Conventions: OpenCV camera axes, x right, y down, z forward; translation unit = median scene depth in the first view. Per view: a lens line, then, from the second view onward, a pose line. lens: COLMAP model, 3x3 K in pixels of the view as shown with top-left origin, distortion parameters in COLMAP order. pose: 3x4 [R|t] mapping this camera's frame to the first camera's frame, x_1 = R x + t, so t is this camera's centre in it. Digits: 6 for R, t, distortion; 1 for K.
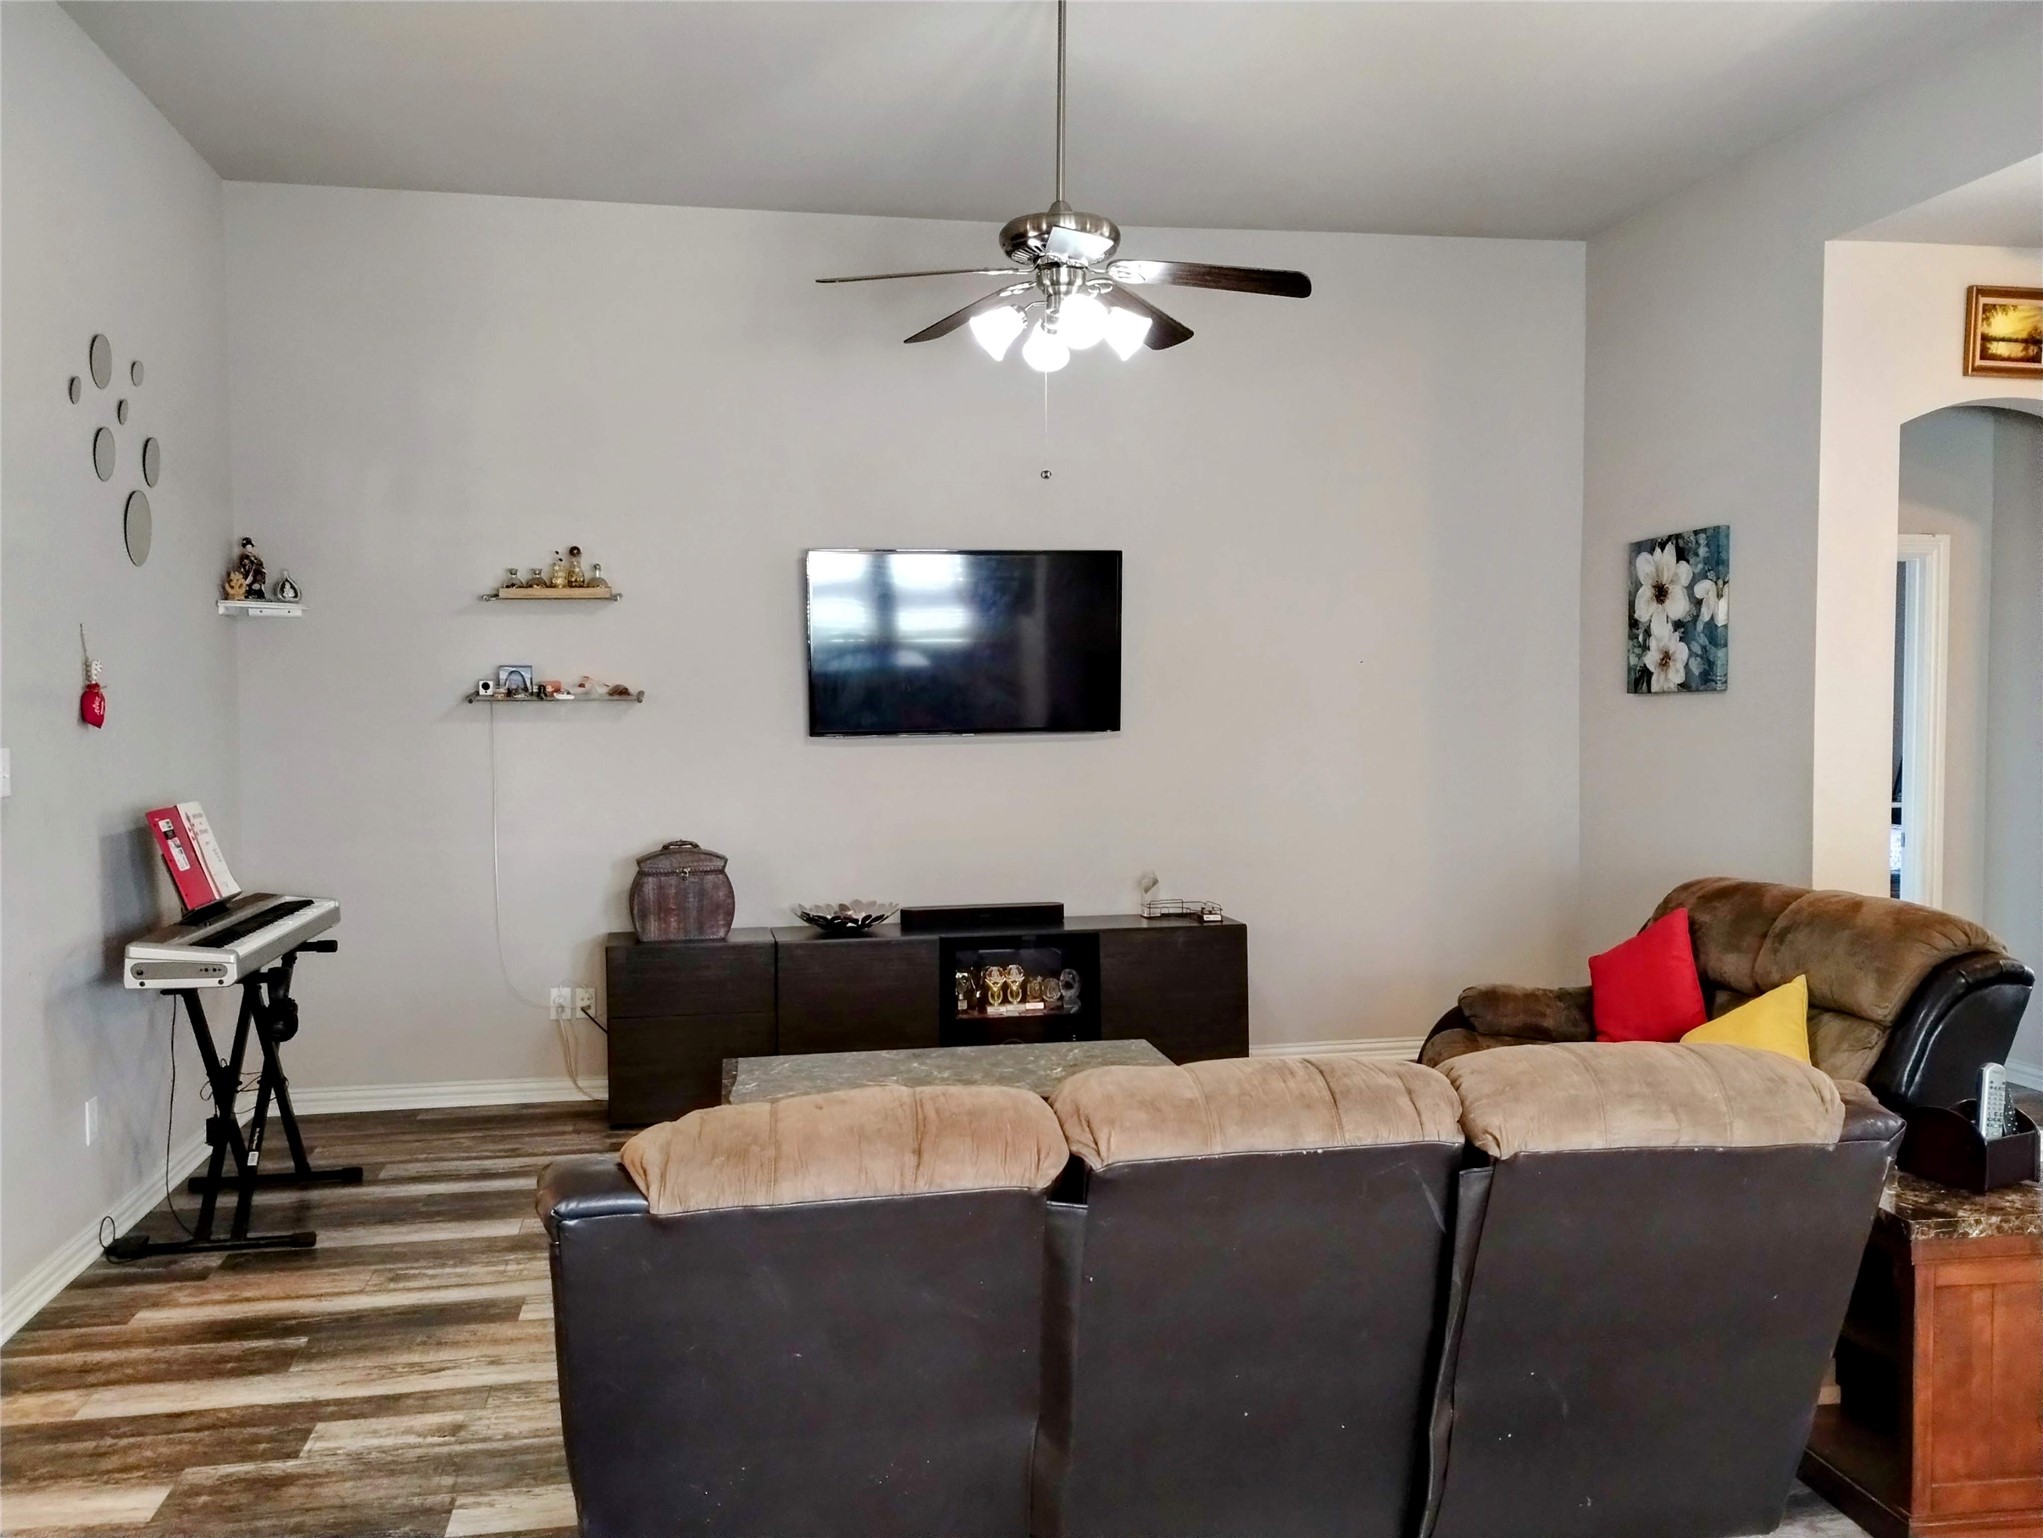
lens RADIAL K [[1687.5, 0, 1008.2], [0, 1687.5, 778.6], [0, 0, 1]] dist [0.027020, 0.001031]
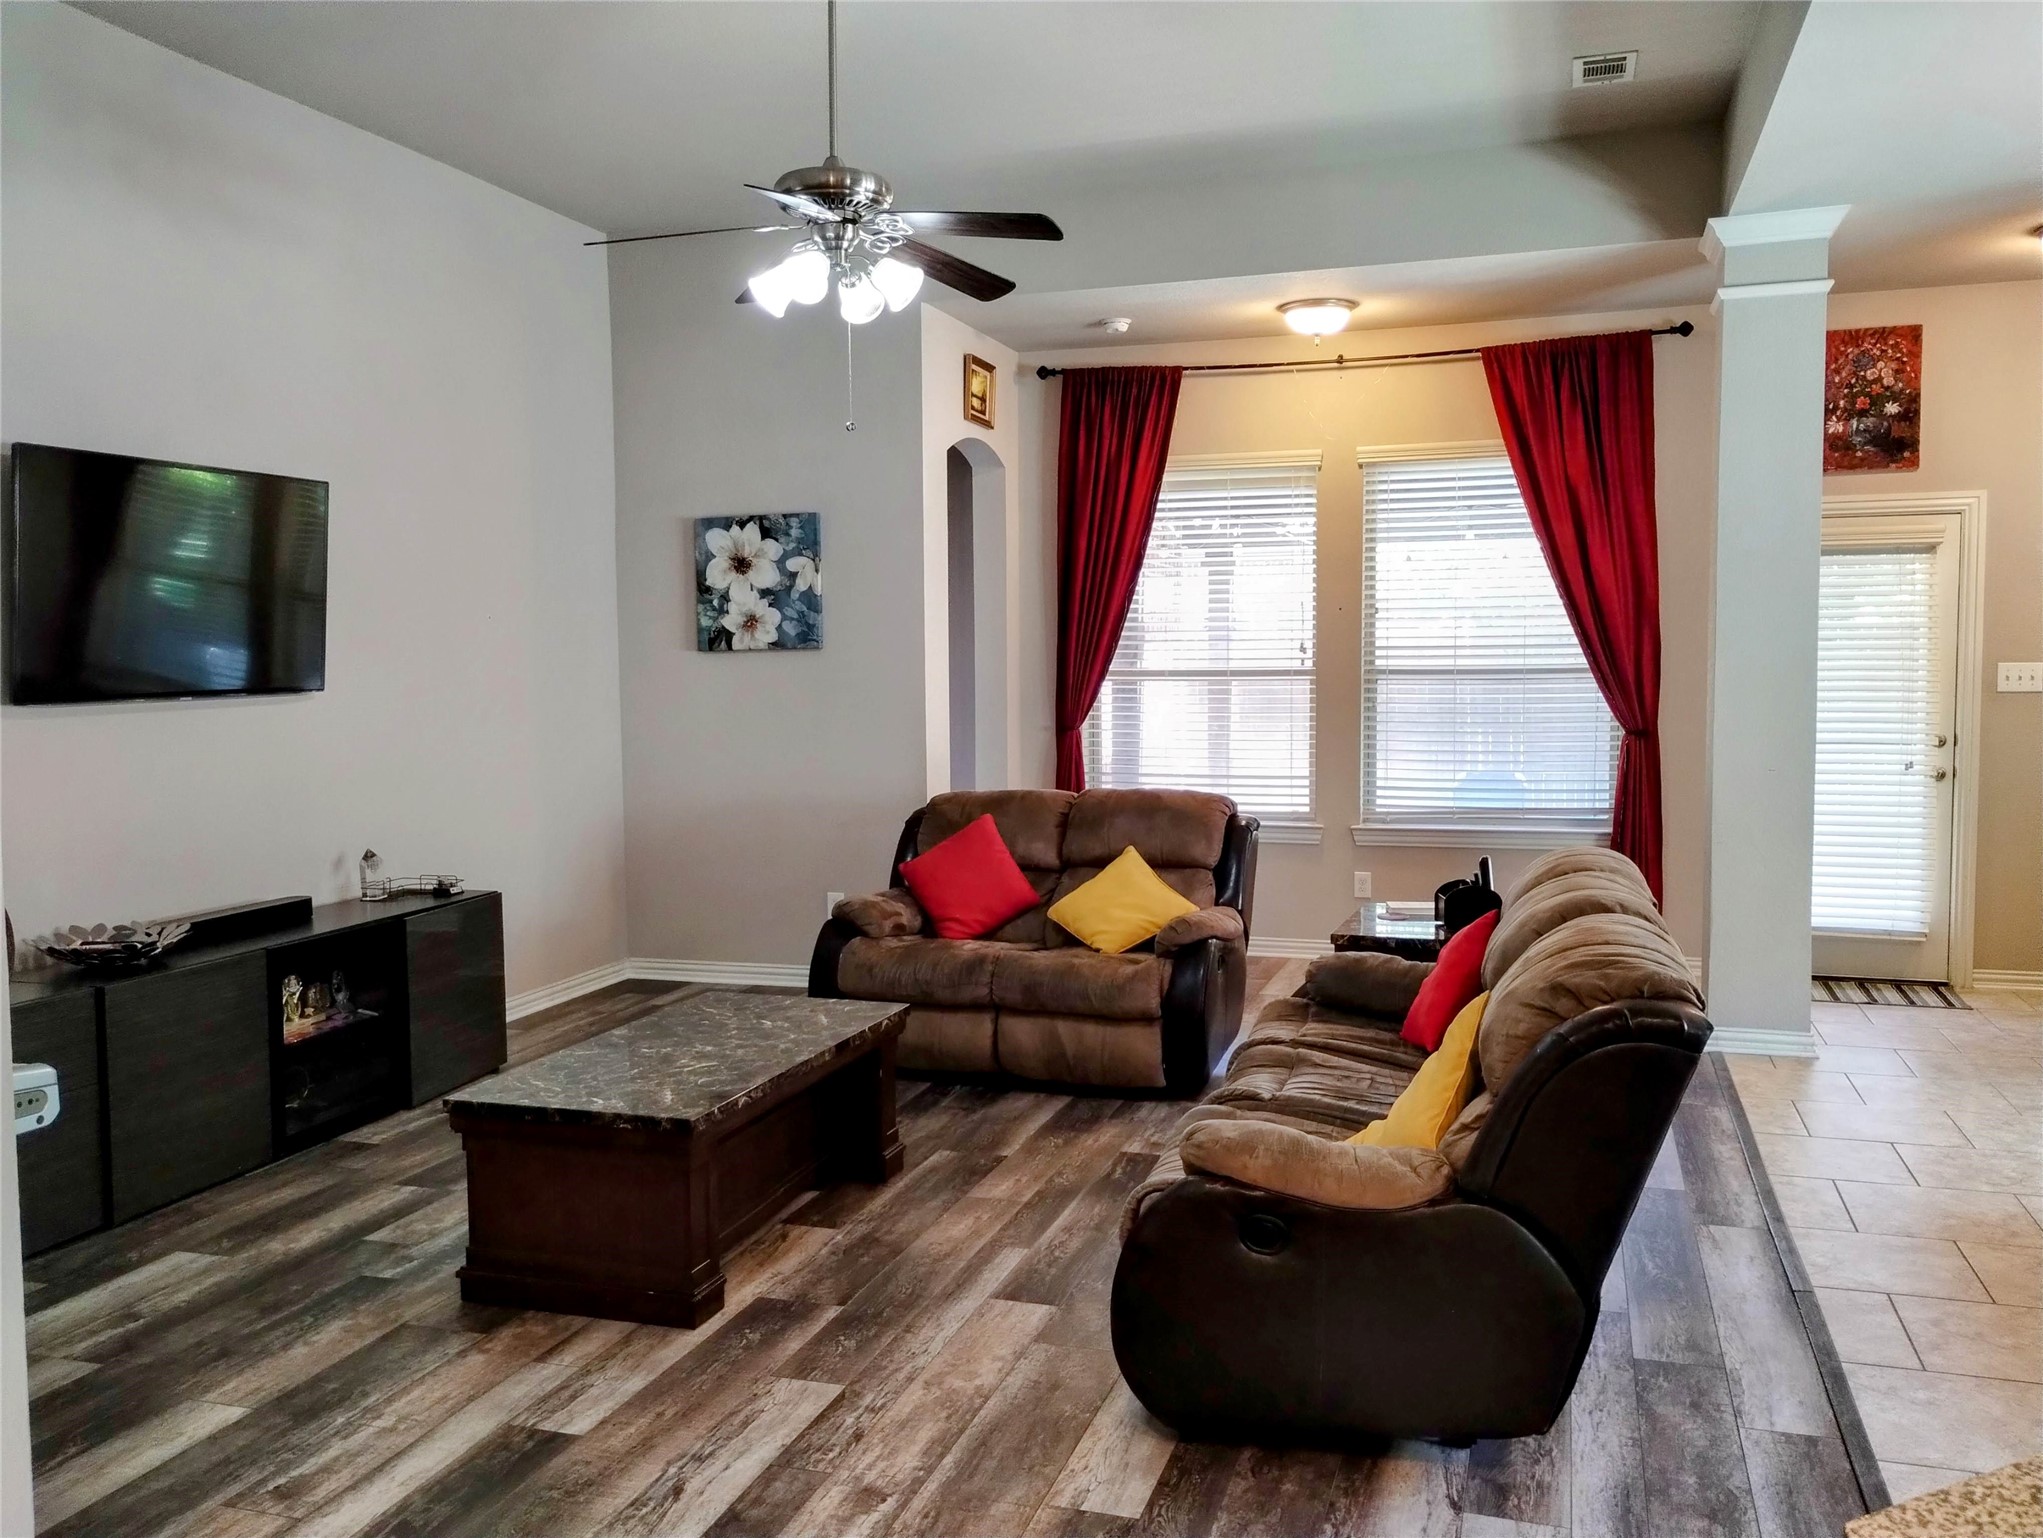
lens RADIAL K [[1675.5, 0, 1029.1], [0, 1675.5, 769.8], [0, 0, 1]] dist [0.065287, -0.084547]
pose [[0.473800, -0.058202, 0.878707, -0.561424], [0.048349, 0.998028, 0.040035, -0.005459], [-0.879304, 0.023516, 0.475680, 0.286970]]
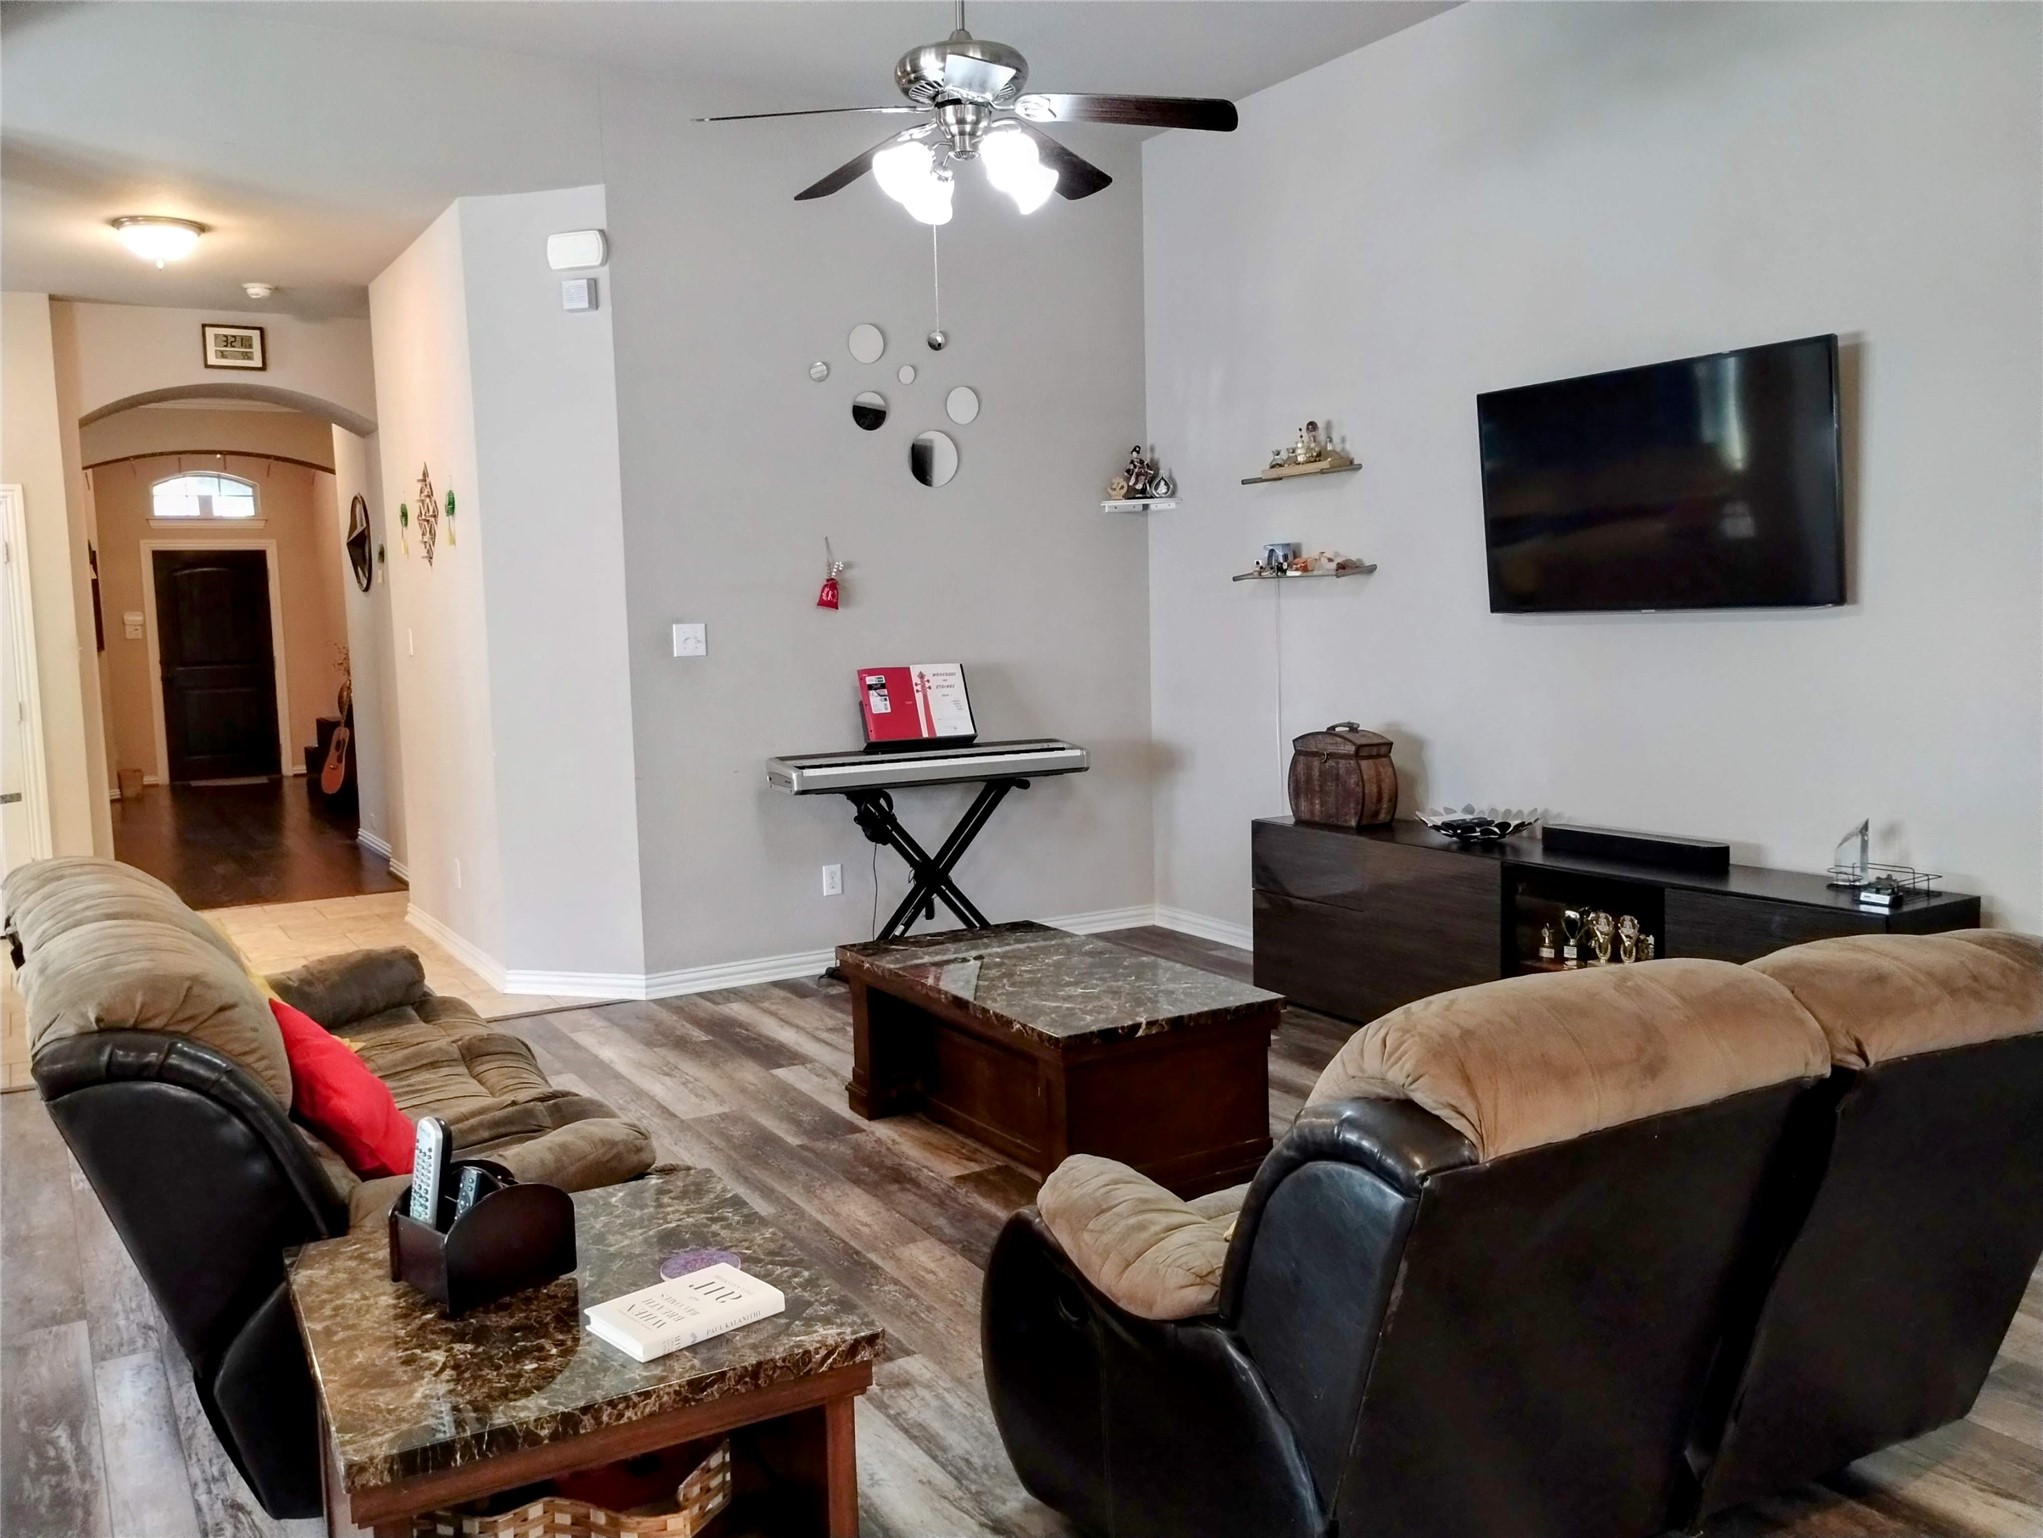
lens RADIAL K [[1687.5, 0, 1008.2], [0, 1687.5, 778.6], [0, 0, 1]] dist [0.027020, 0.001031]
pose [[0.339358, 0.098192, -0.935518, 0.629533], [-0.015979, 0.994995, 0.098638, -0.022504], [0.940522, -0.018524, 0.339229, 0.481167]]
